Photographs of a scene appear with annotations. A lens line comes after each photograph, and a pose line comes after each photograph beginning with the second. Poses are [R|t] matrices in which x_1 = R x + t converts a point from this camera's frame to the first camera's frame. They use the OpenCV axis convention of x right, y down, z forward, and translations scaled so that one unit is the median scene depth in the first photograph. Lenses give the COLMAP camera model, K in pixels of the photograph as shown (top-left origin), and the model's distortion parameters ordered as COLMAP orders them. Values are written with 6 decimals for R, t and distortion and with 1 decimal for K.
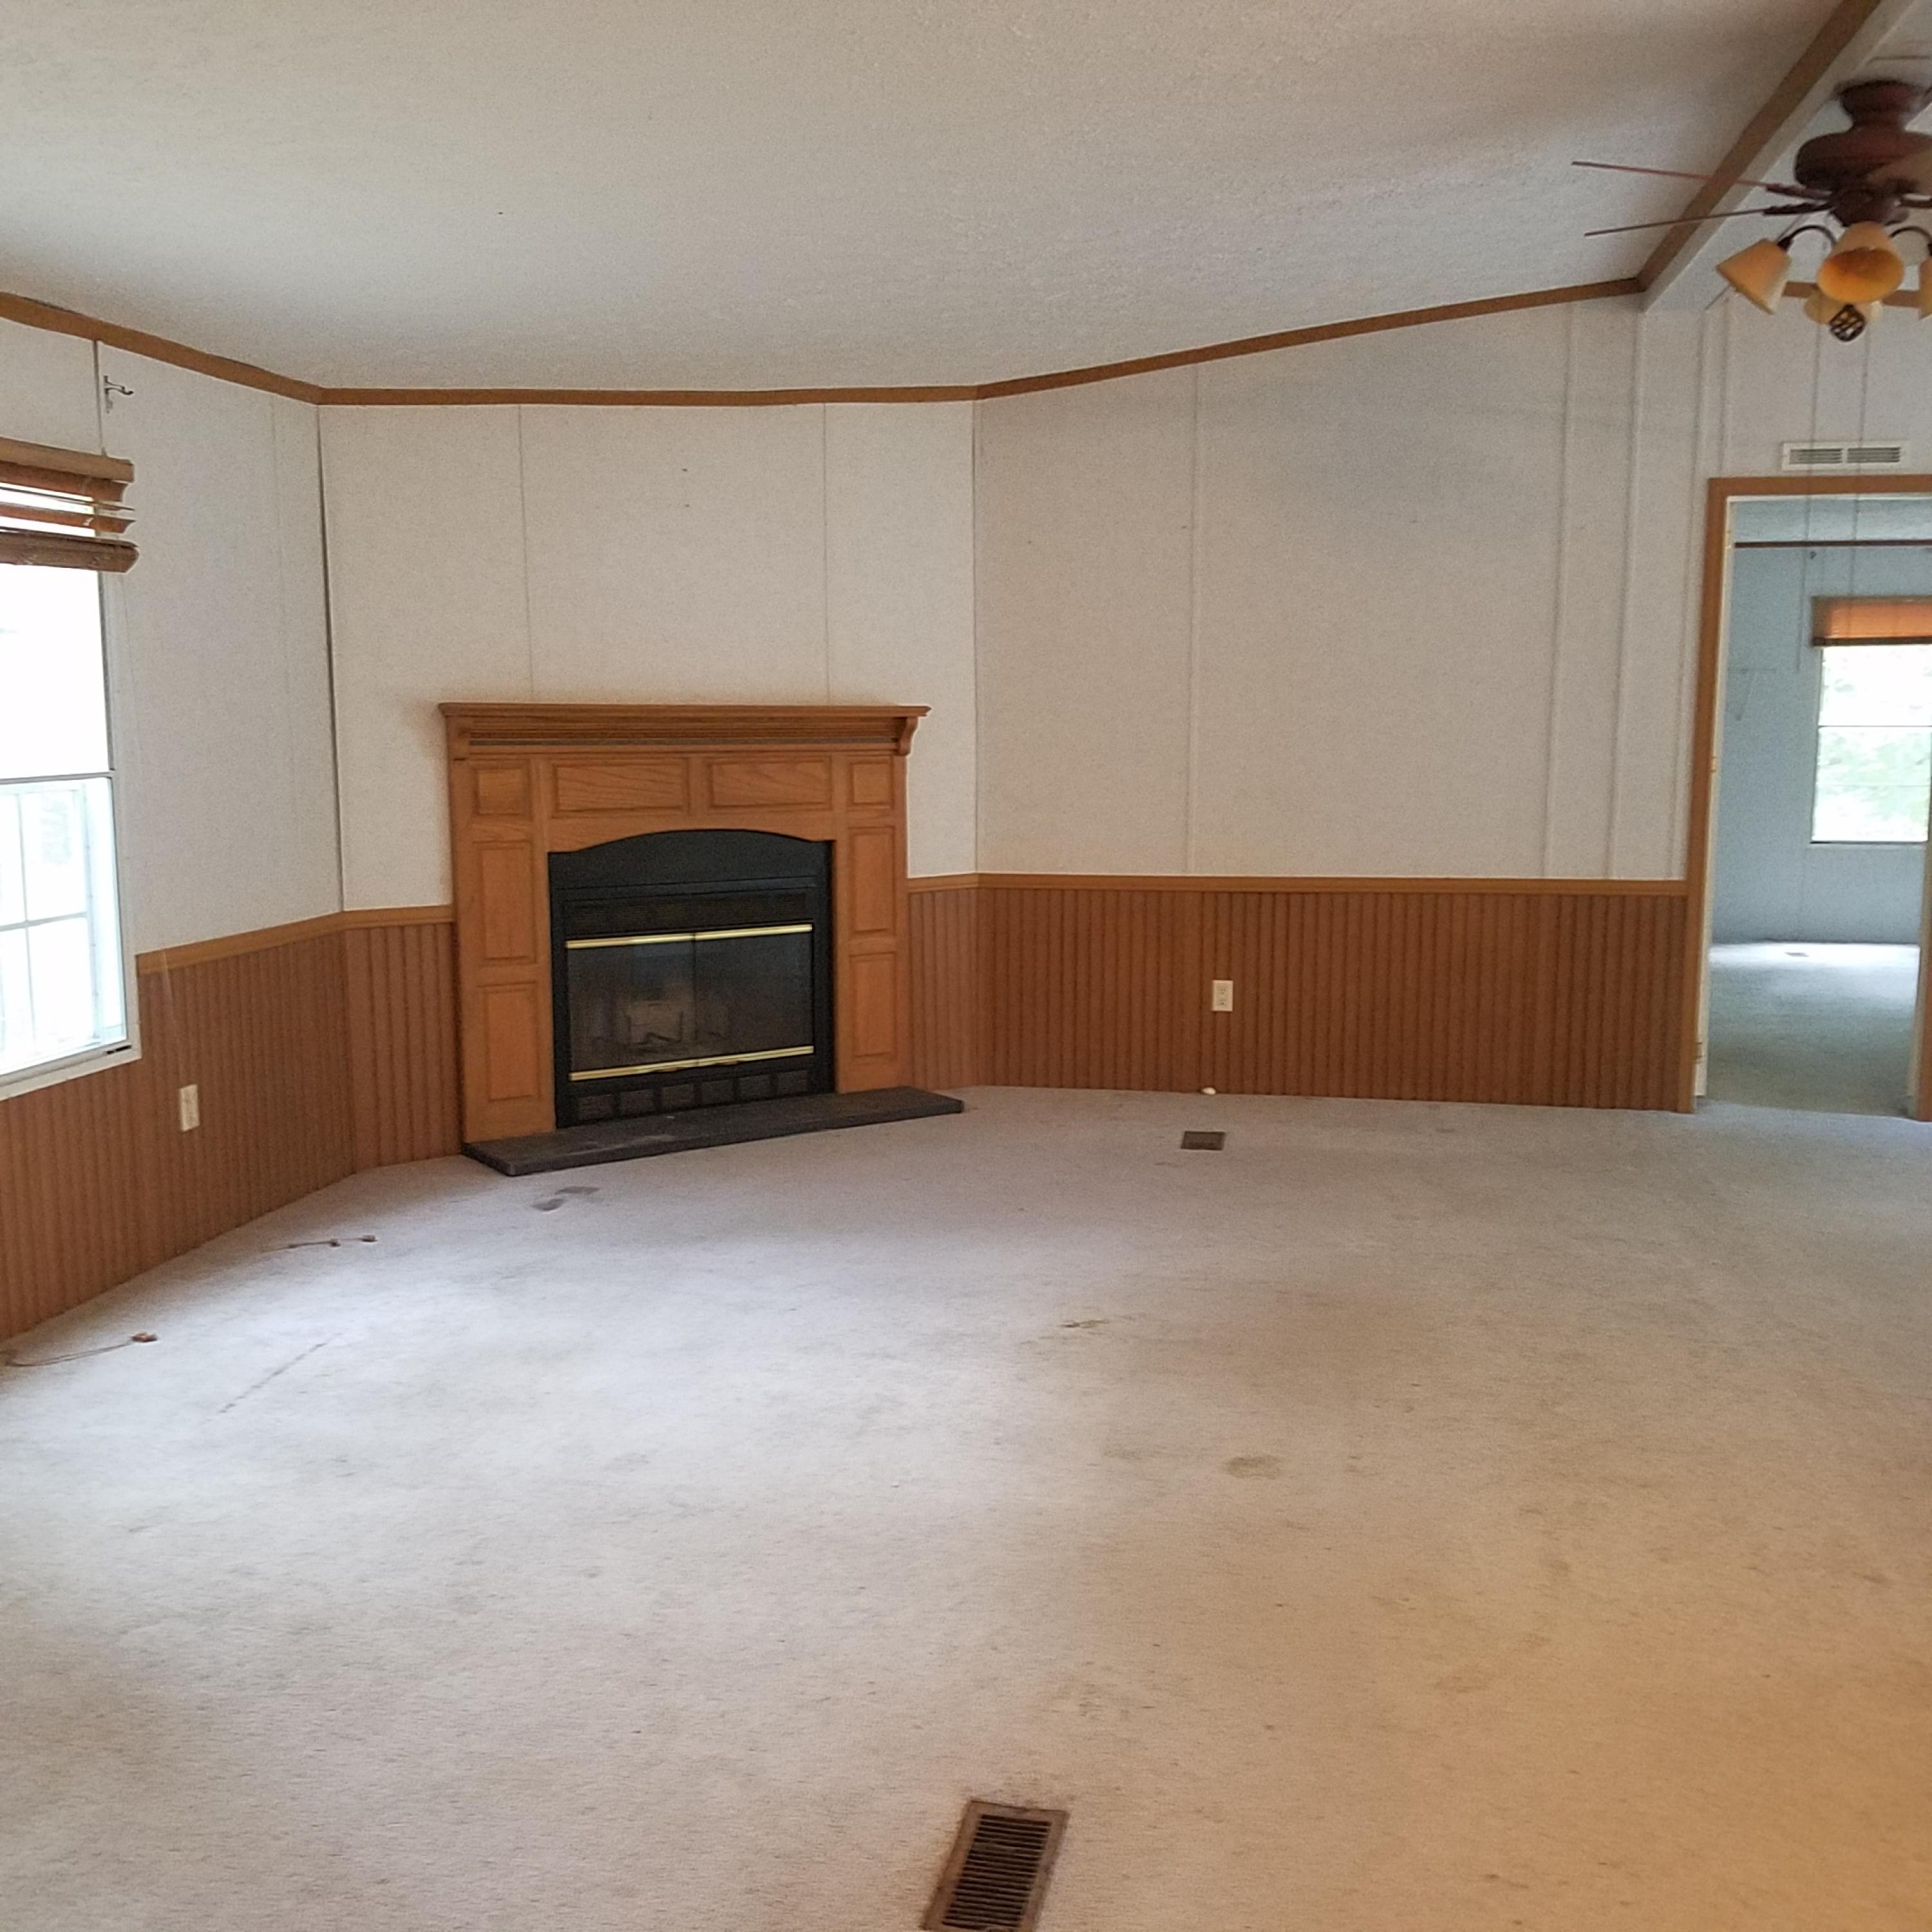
lens RADIAL K [[1980.2, 0, 957.0], [0, 1980.2, 1006.7], [0, 0, 1]] dist [0.313419, -0.637566]
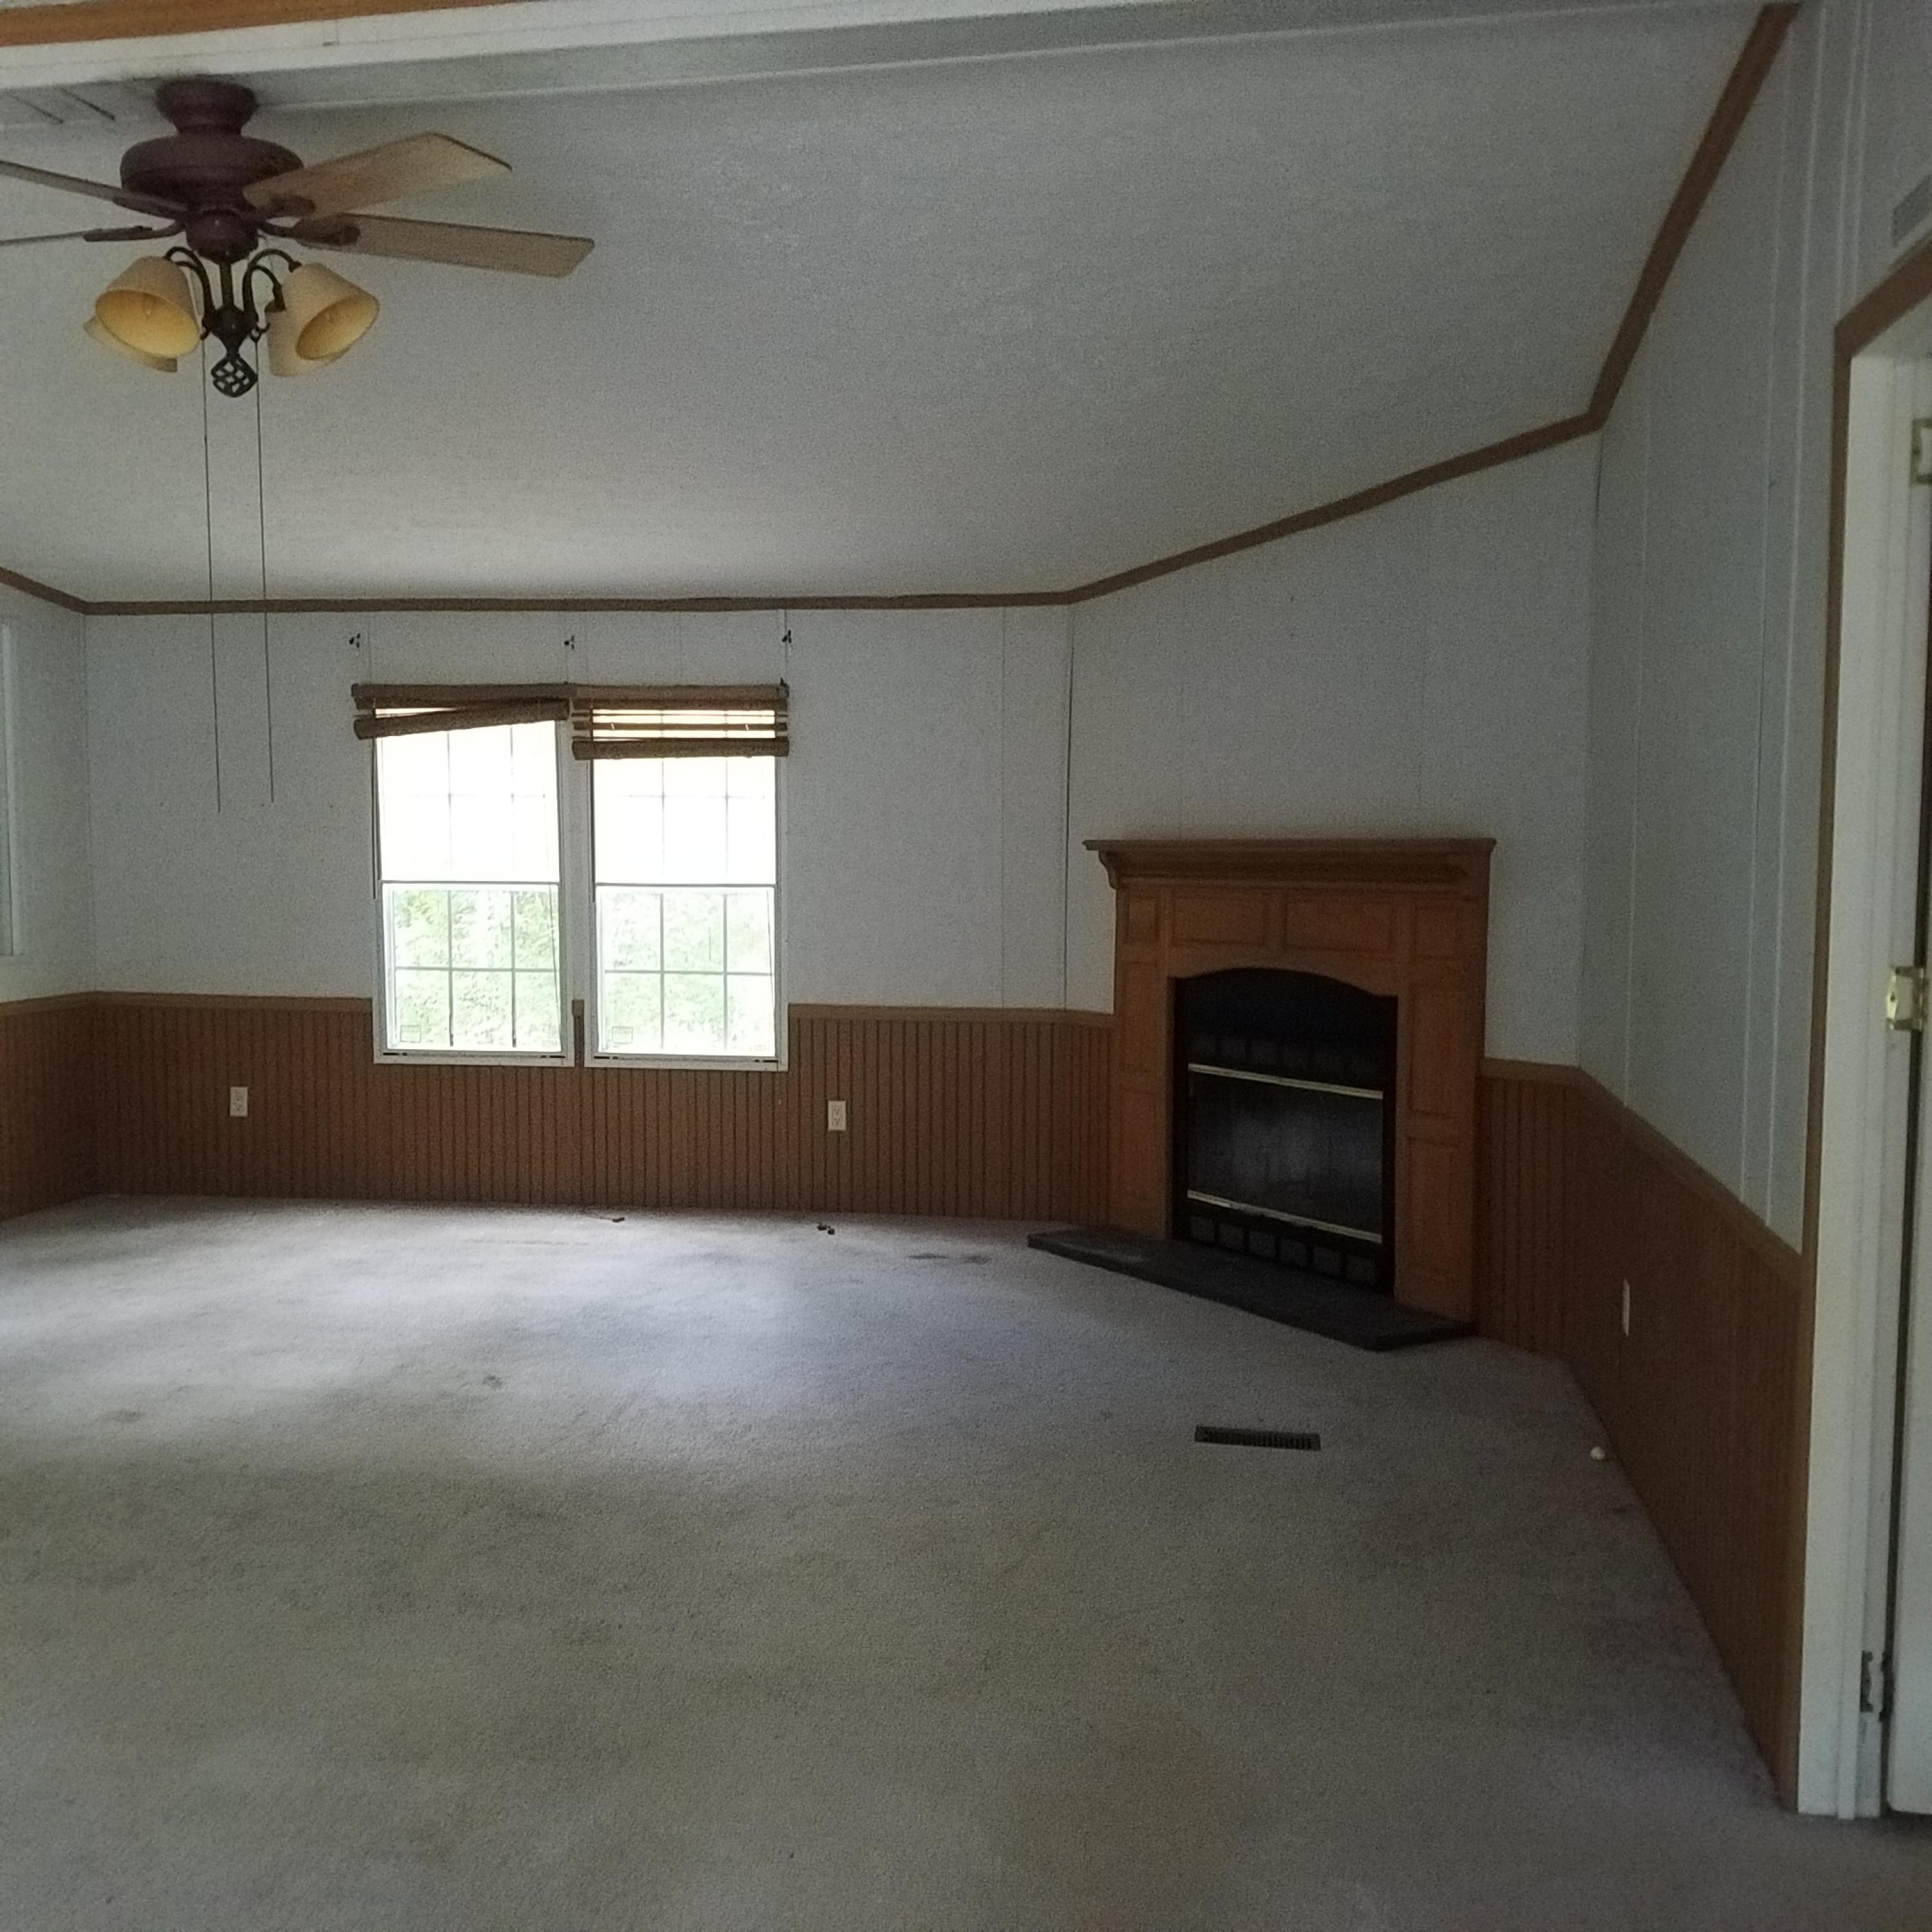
lens RADIAL K [[1980.2, 0, 957.0], [0, 1980.2, 1006.7], [0, 0, 1]] dist [0.313419, -0.637566]
pose [[-0.005437, 0.084389, -0.996418, 0.862211], [-0.156894, 0.984020, 0.084196, -0.133651], [0.987601, 0.156789, 0.007890, 0.888335]]
